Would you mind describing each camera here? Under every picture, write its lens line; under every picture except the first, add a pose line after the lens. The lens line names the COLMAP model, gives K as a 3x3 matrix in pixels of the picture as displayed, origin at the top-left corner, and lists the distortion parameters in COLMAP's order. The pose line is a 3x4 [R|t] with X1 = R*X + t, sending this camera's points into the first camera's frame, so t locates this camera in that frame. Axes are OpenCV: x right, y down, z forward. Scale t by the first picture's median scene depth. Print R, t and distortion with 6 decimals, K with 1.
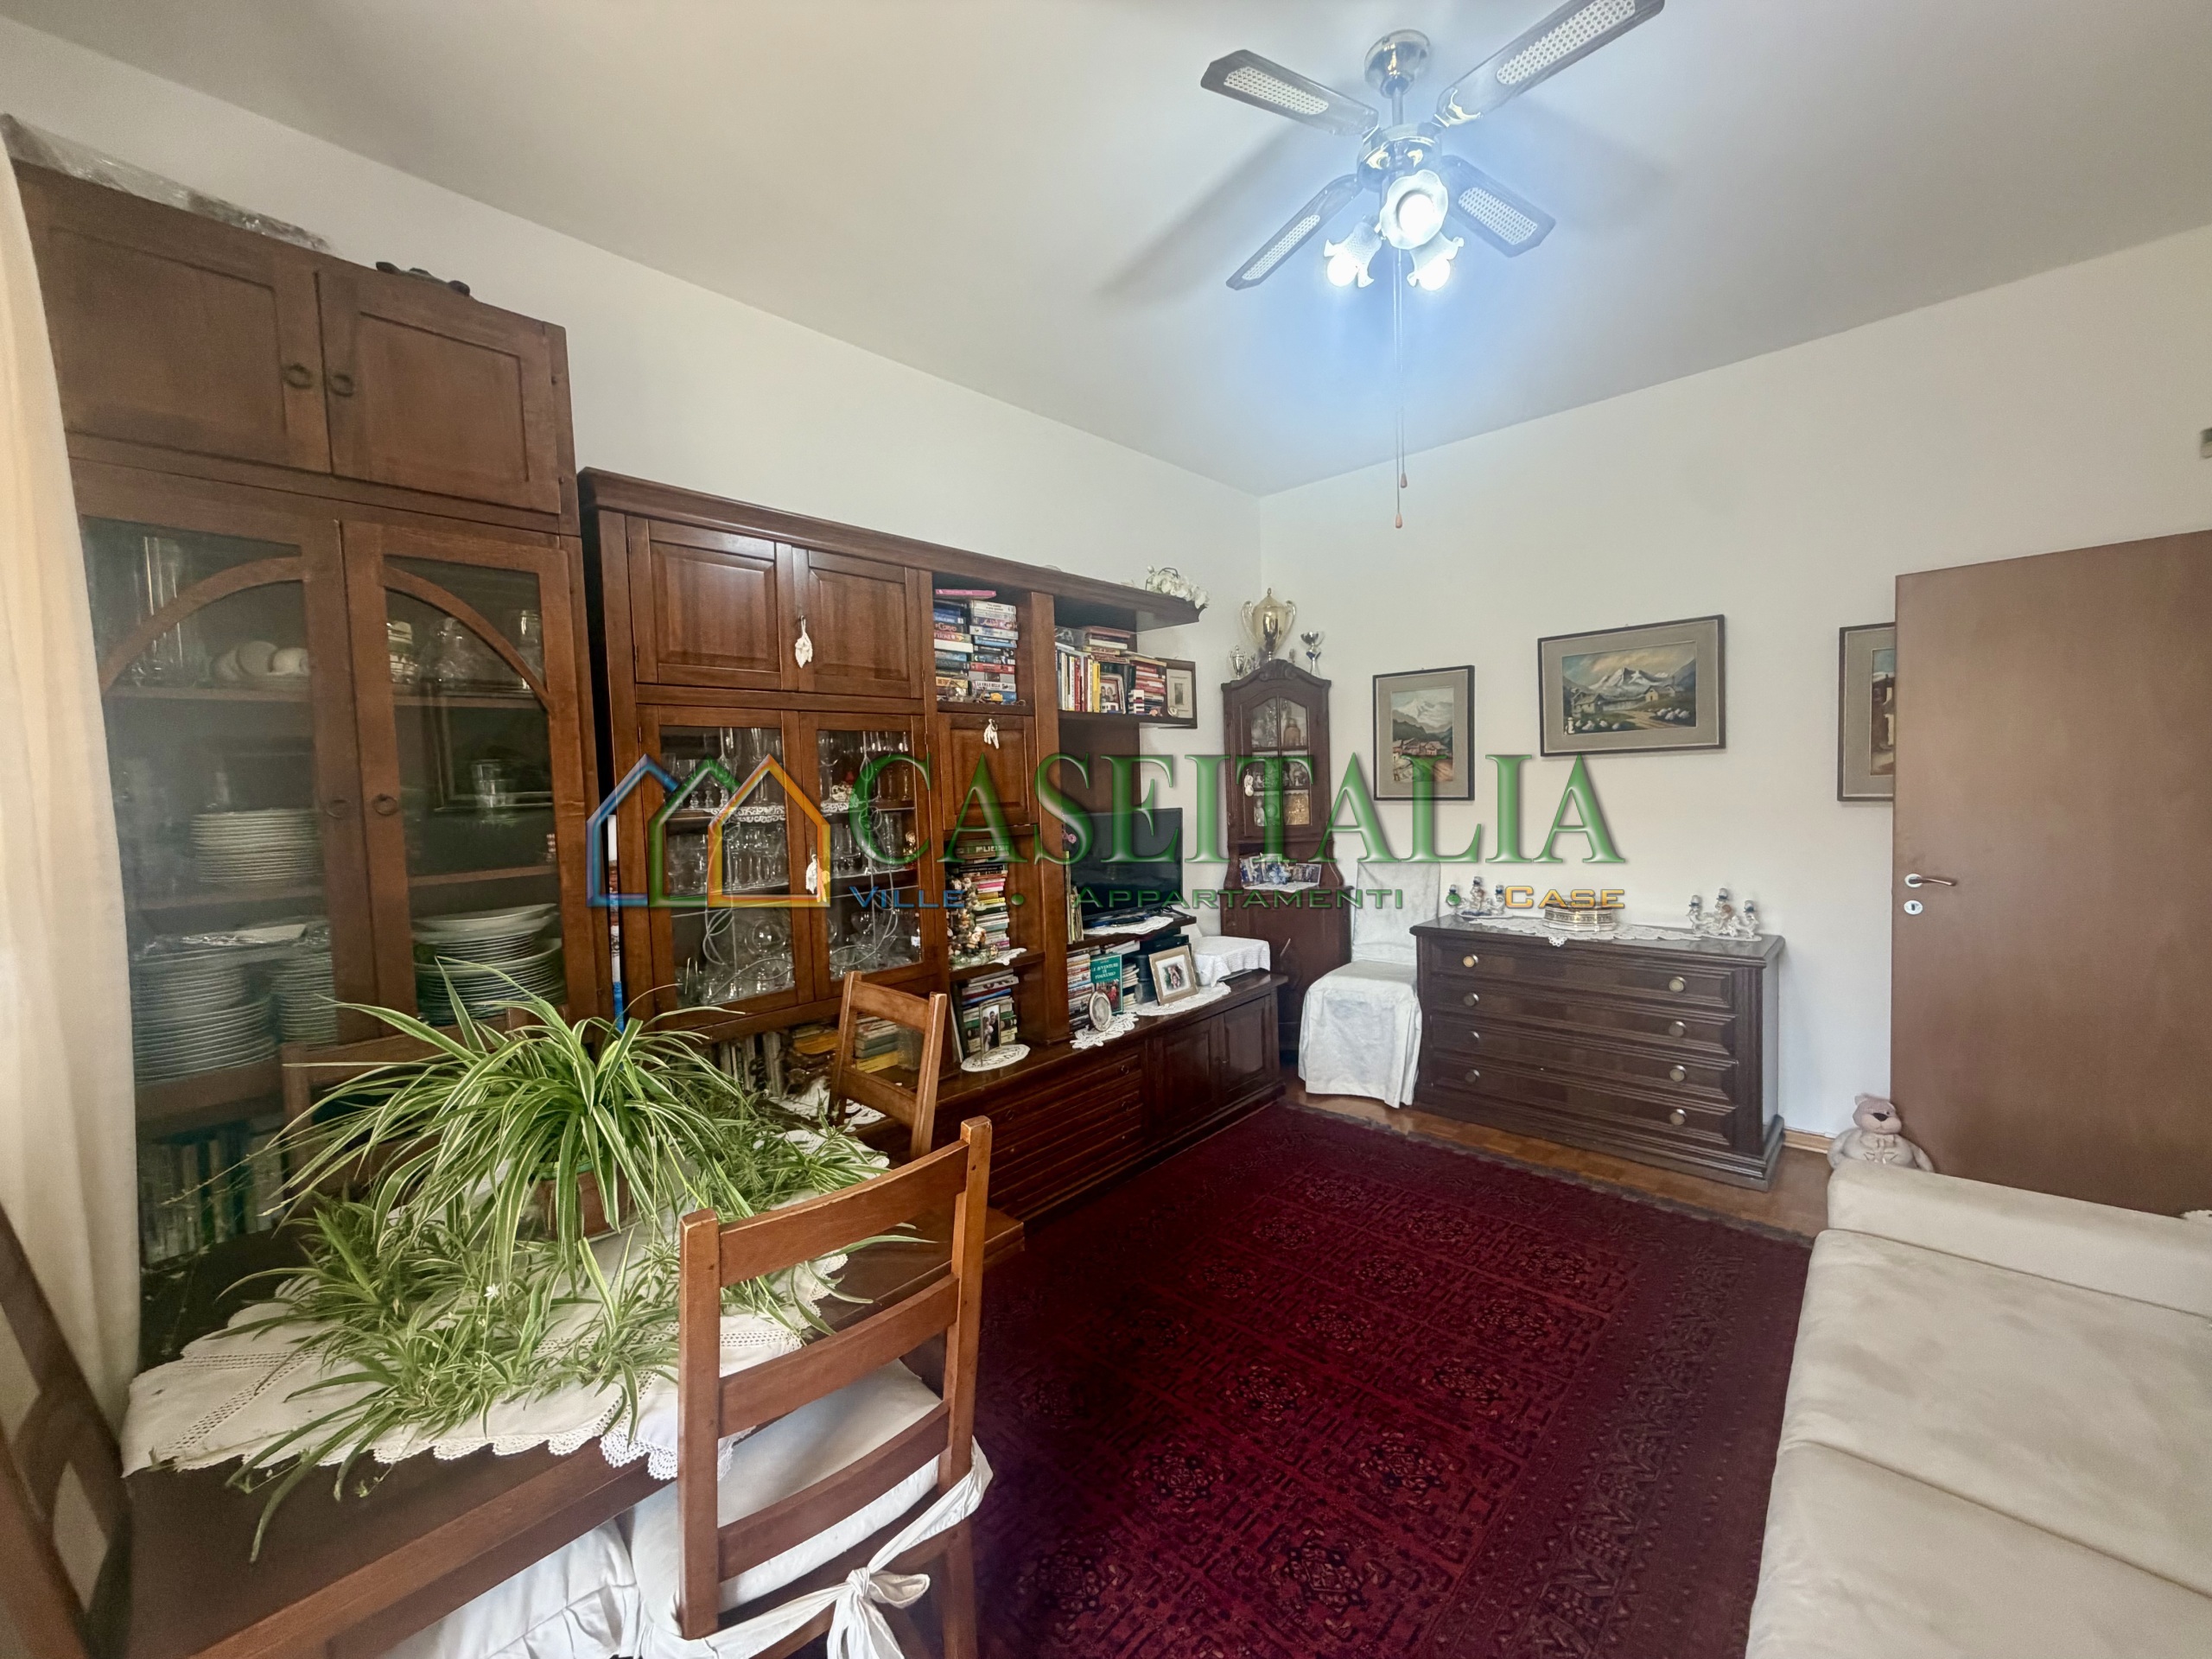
lens RADIAL K [[883.8, 0, 1097.7], [0, 883.8, 827.1], [0, 0, 1]] dist [0.000045, 0.000170]
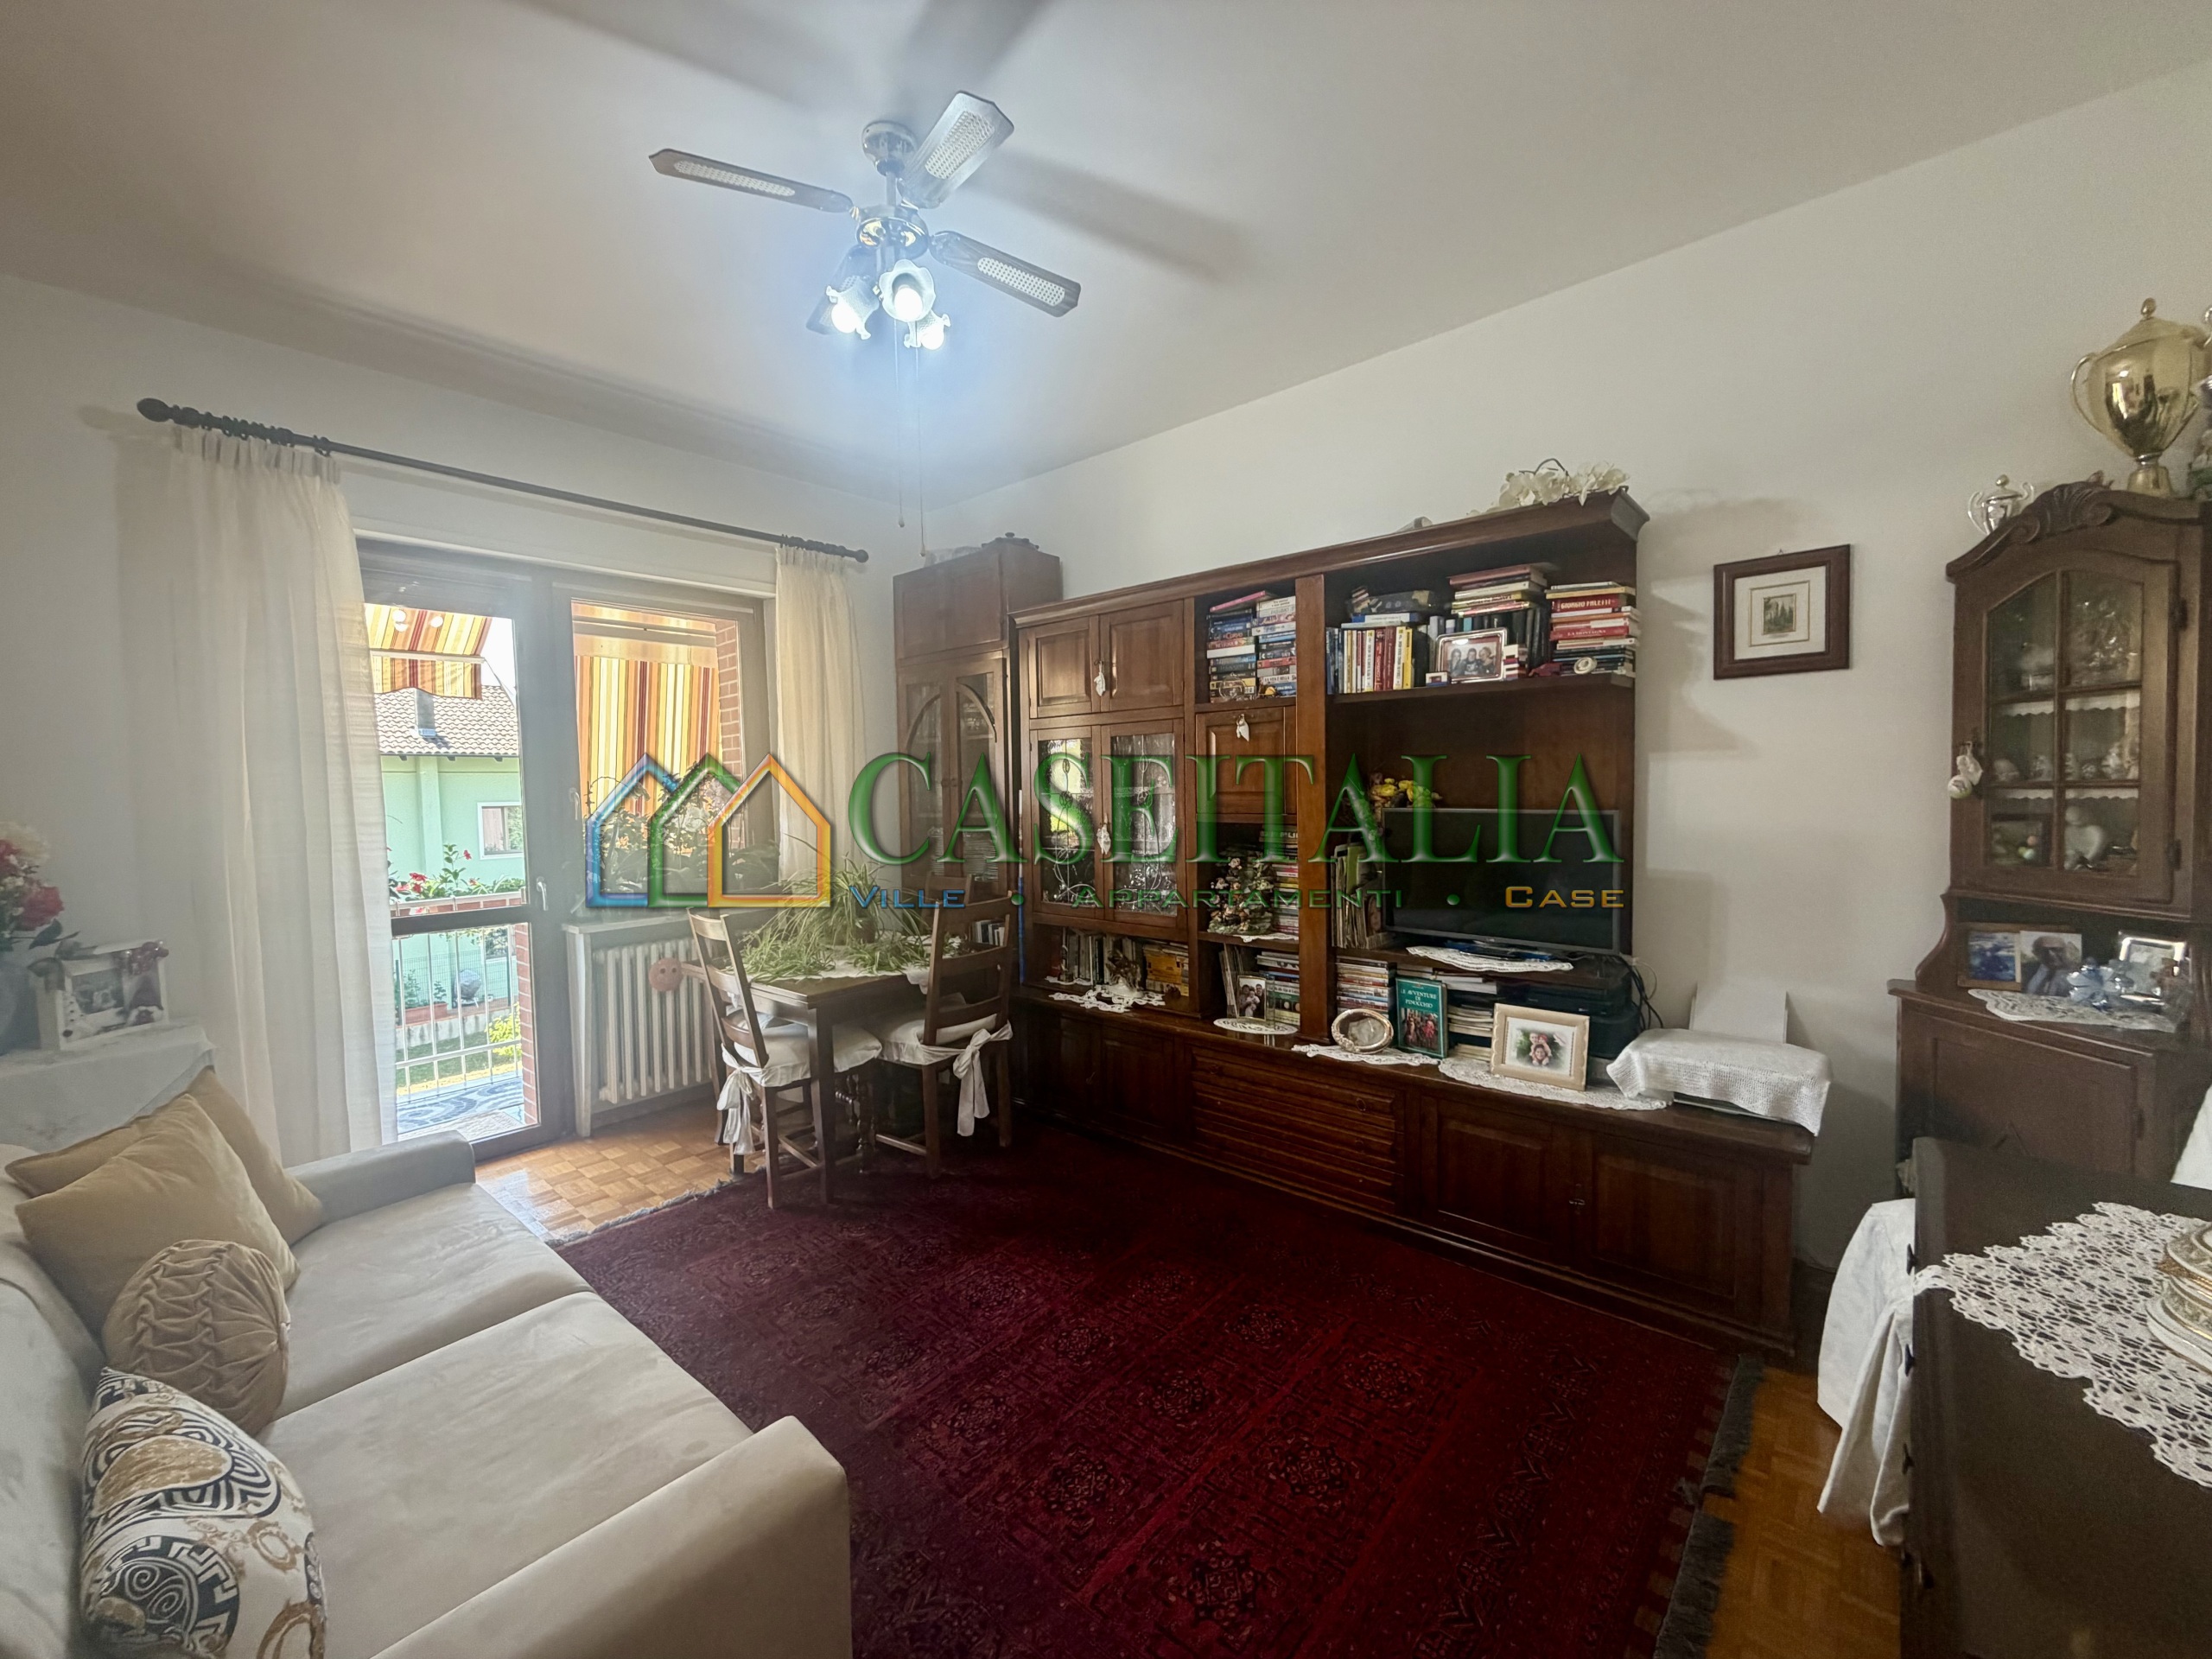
lens RADIAL K [[883.8, 0, 1097.7], [0, 883.8, 827.1], [0, 0, 1]] dist [0.000045, 0.000170]
pose [[0.028439, 0.083296, -0.996119, 0.924618], [-0.029379, 0.996161, 0.082461, -0.065511], [0.999164, 0.026920, 0.030777, 0.755668]]
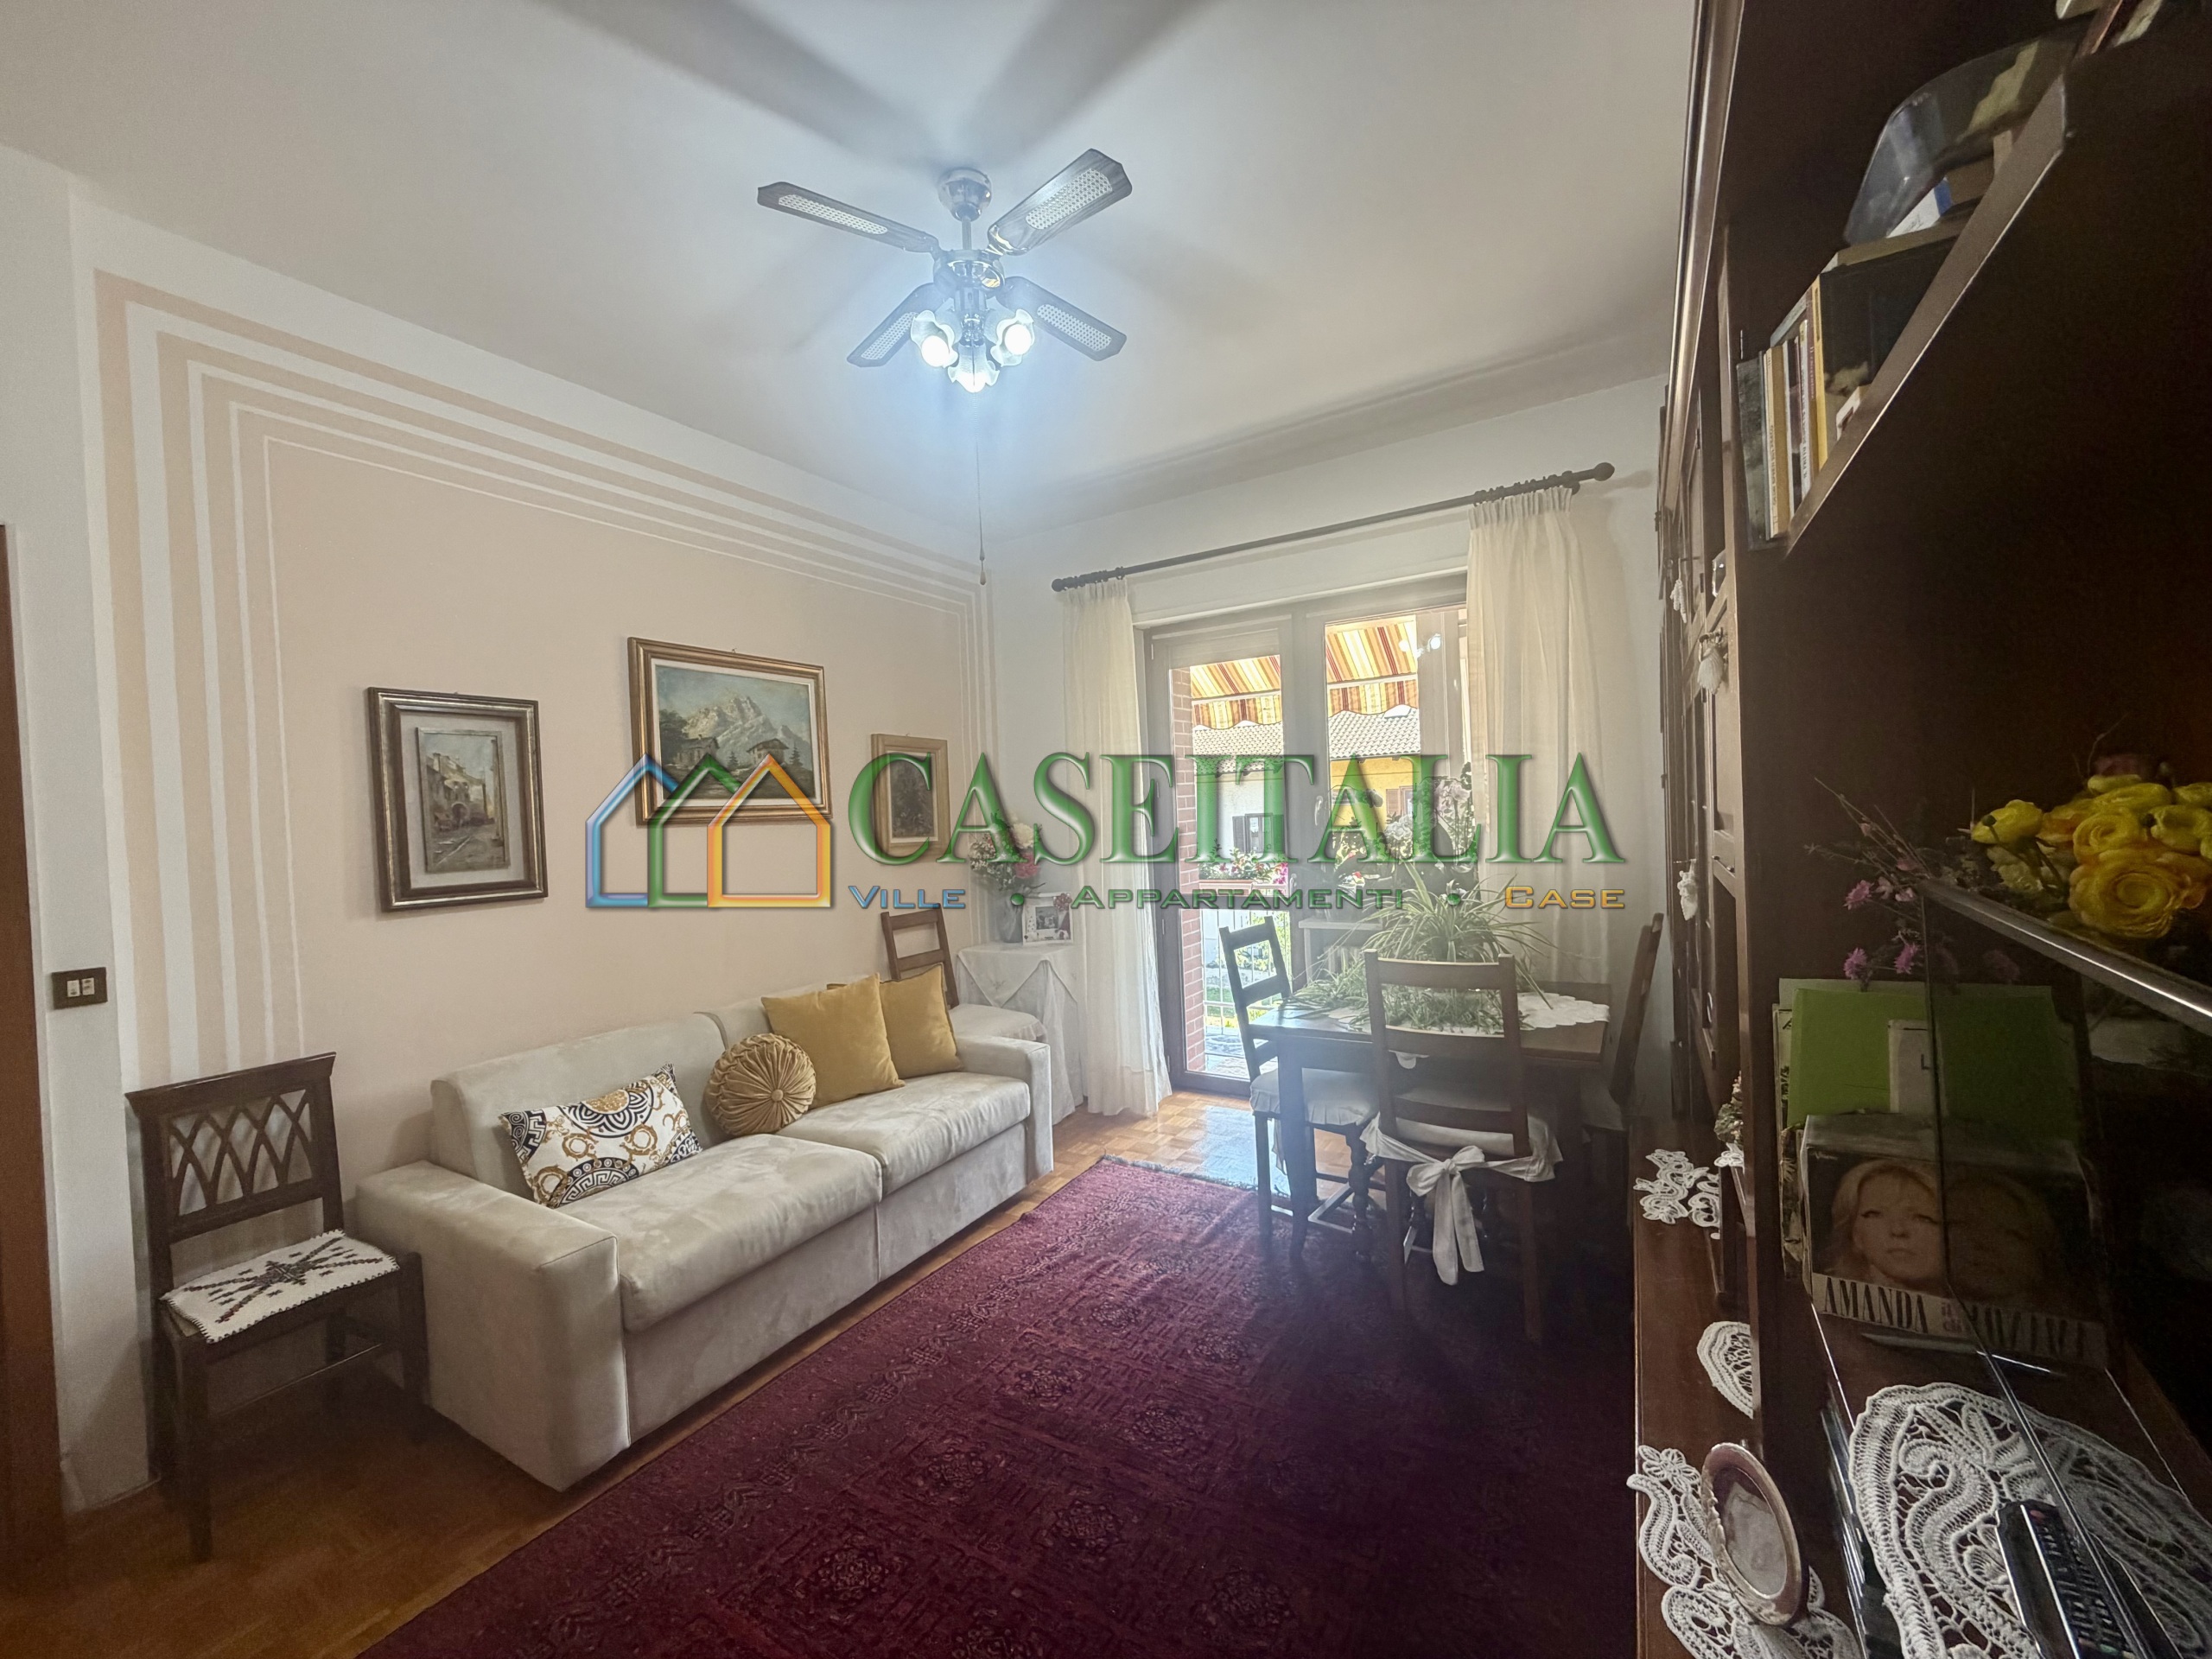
lens RADIAL K [[883.8, 0, 1097.7], [0, 883.8, 827.1], [0, 0, 1]] dist [0.000045, 0.000170]
pose [[-0.976490, 0.083663, -0.198664, 0.280741], [0.070254, 0.994809, 0.073621, -0.073623], [0.203792, 0.057934, -0.977299, 1.329251]]
